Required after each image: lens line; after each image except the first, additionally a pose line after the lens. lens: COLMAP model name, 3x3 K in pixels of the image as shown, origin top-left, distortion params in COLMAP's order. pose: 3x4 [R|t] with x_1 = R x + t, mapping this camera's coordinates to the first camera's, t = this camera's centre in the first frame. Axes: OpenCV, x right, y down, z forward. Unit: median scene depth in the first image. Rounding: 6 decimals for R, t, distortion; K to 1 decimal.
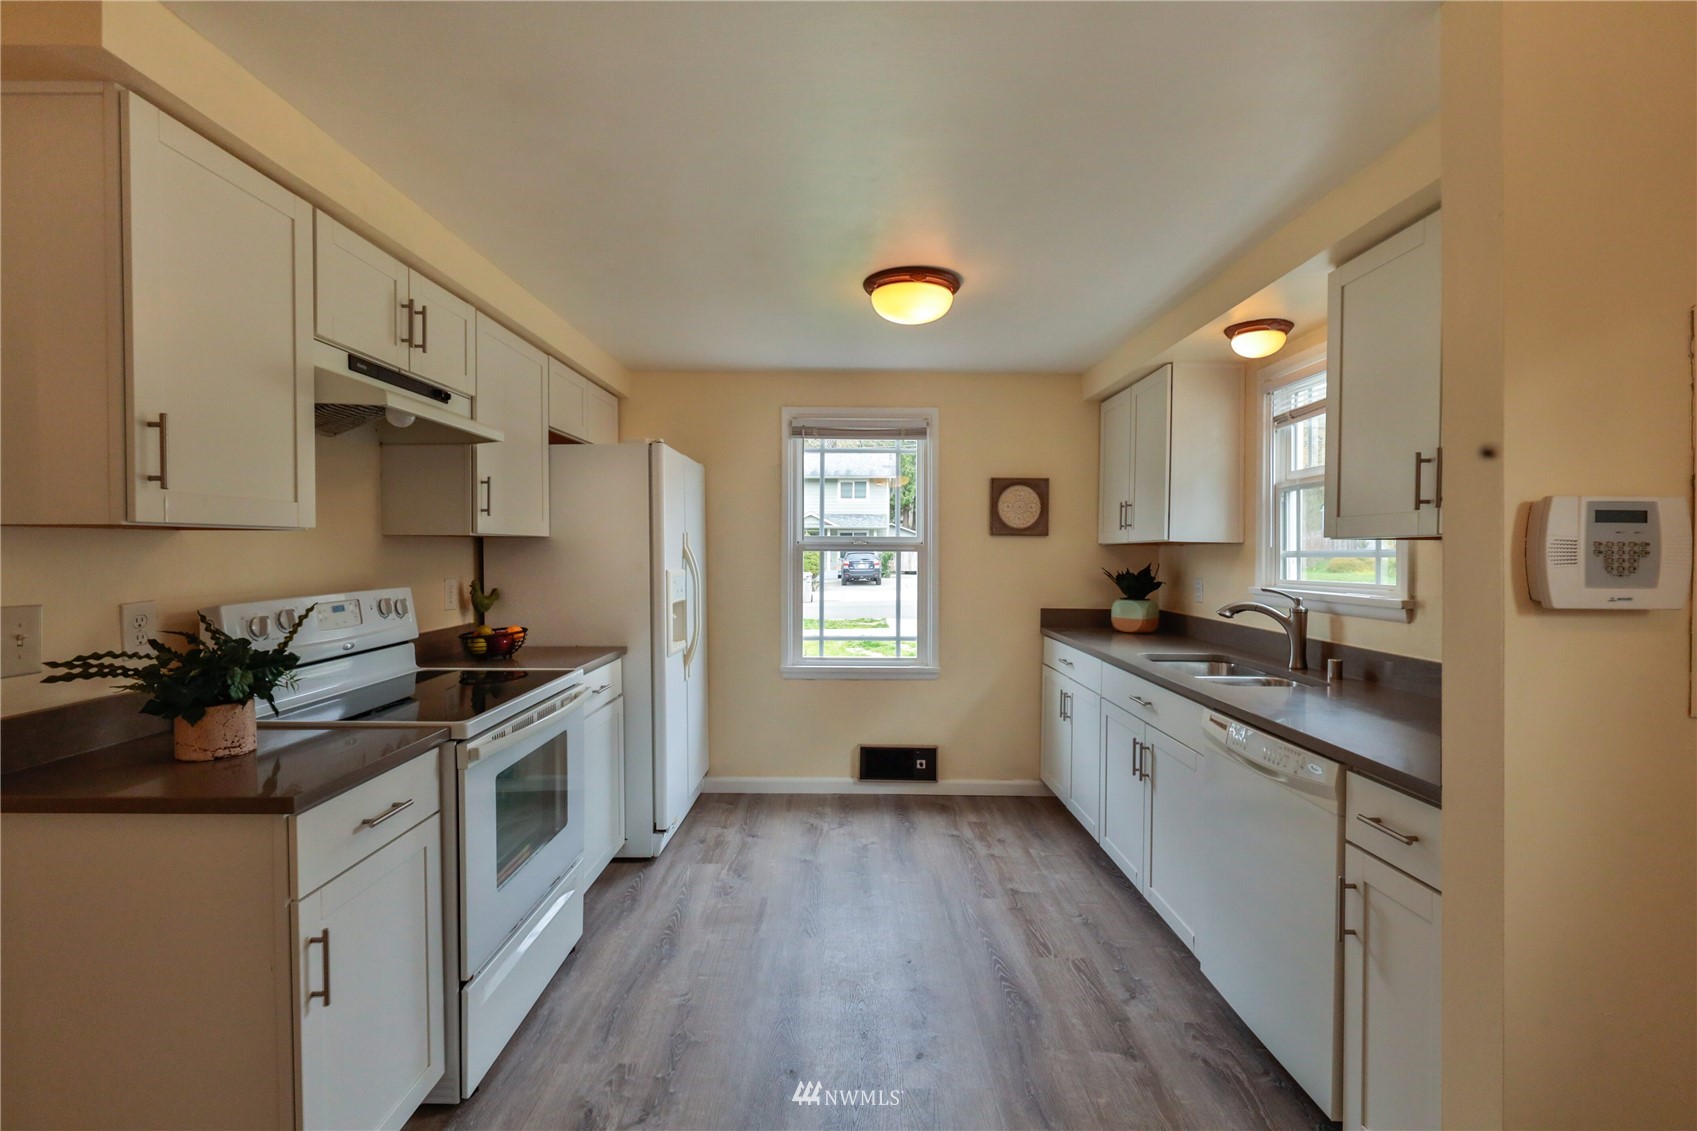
lens RADIAL K [[762.7, 0, 850.2], [0, 762.7, 557.4], [0, 0, 1]] dist [-0.001148, -0.000083]
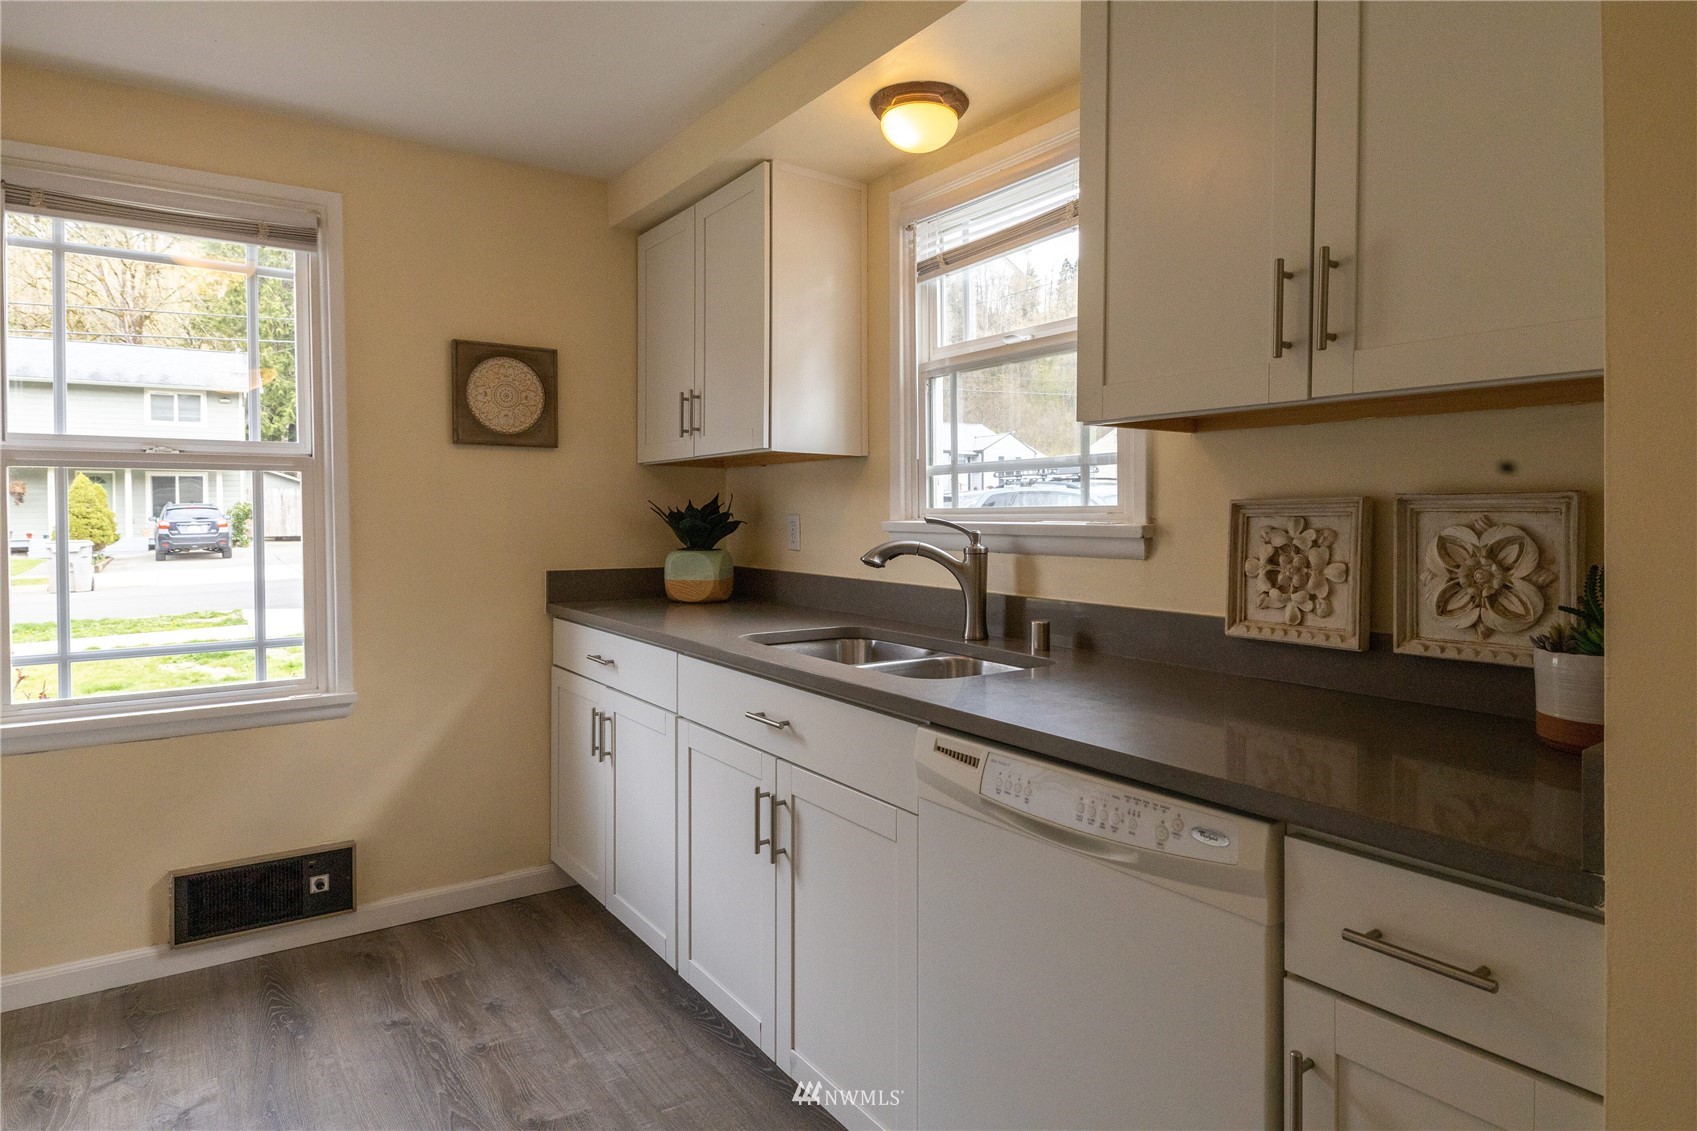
lens RADIAL K [[962.9, 0, 850.0], [0, 962.9, 531.6], [0, 0, 1]] dist [0.027023, -0.022006]
pose [[0.821388, -0.020167, 0.570013, 0.024503], [0.010919, 0.999748, 0.019637, 0.031333], [-0.570265, -0.009906, 0.821401, 0.333517]]
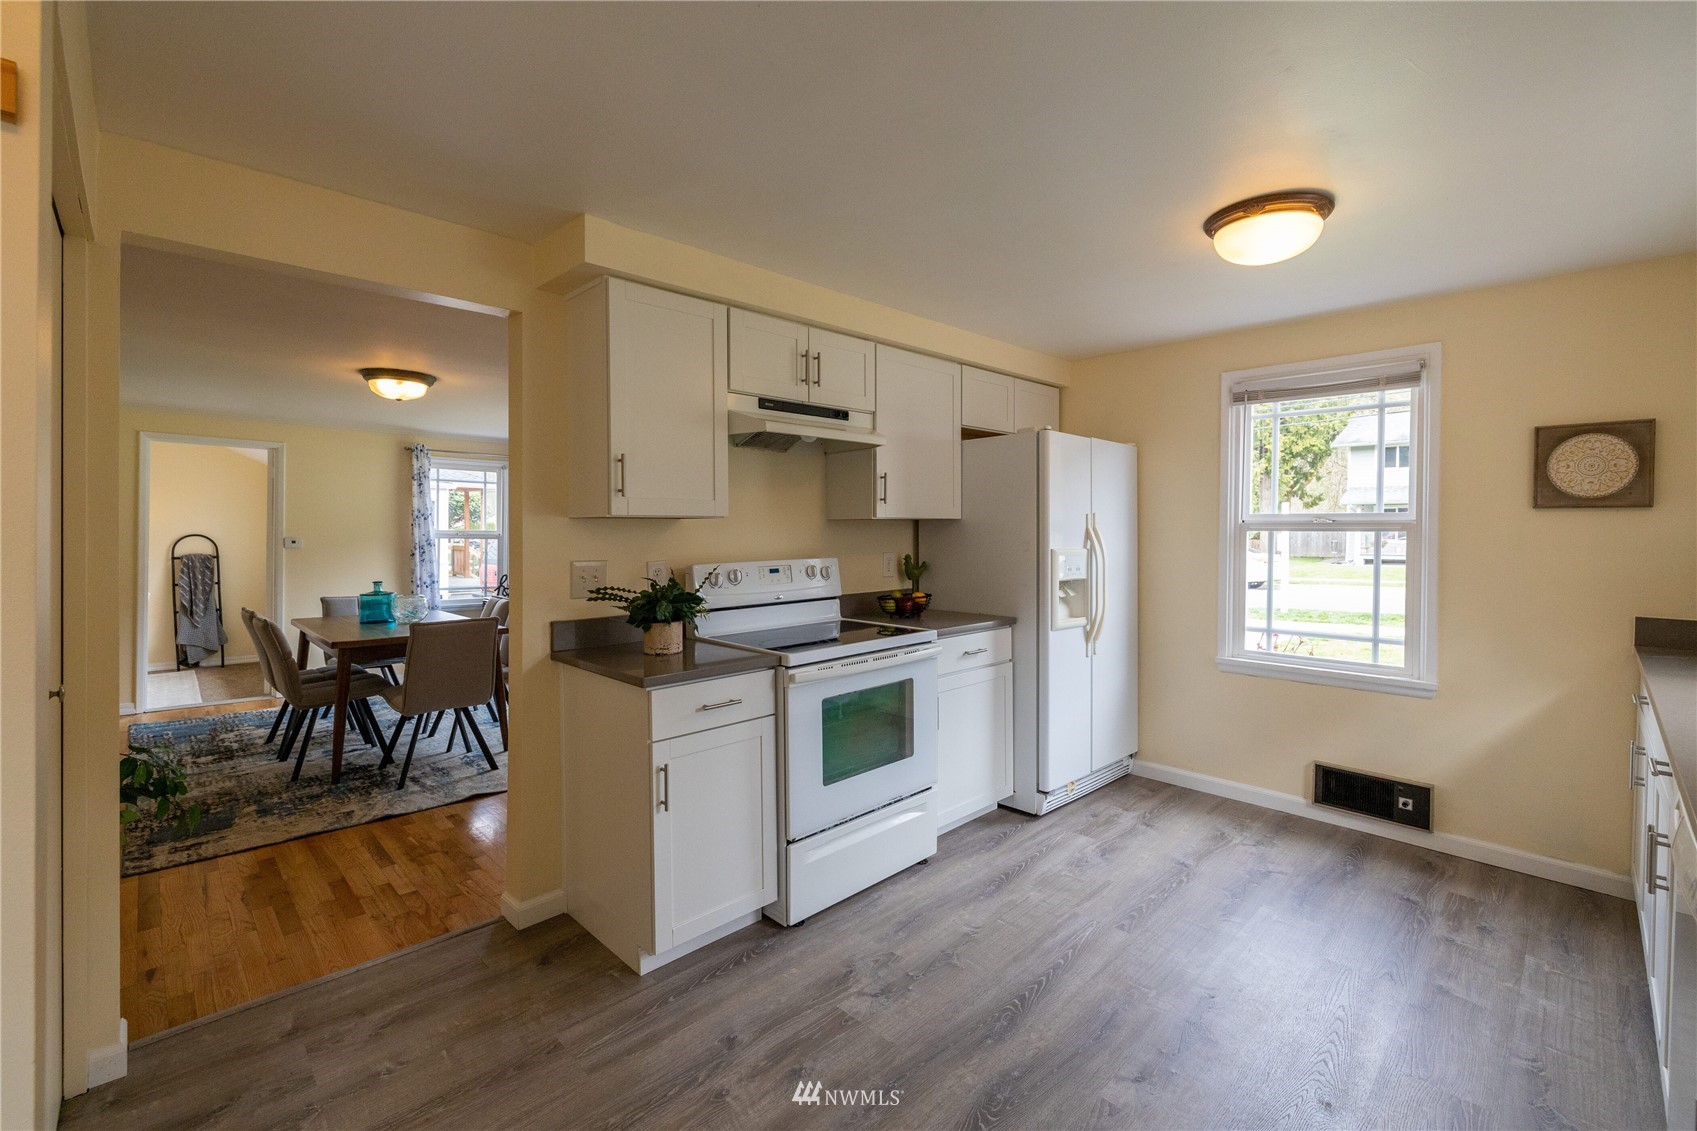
lens RADIAL K [[738.2, 0, 843.4], [0, 738.2, 540.6], [0, 0, 1]] dist [-0.001679, -0.000125]
pose [[0.691228, 0.008438, -0.722588, 0.306044], [-0.004982, 0.999964, 0.006911, -0.000696], [0.722620, -0.001178, 0.691245, 0.080822]]
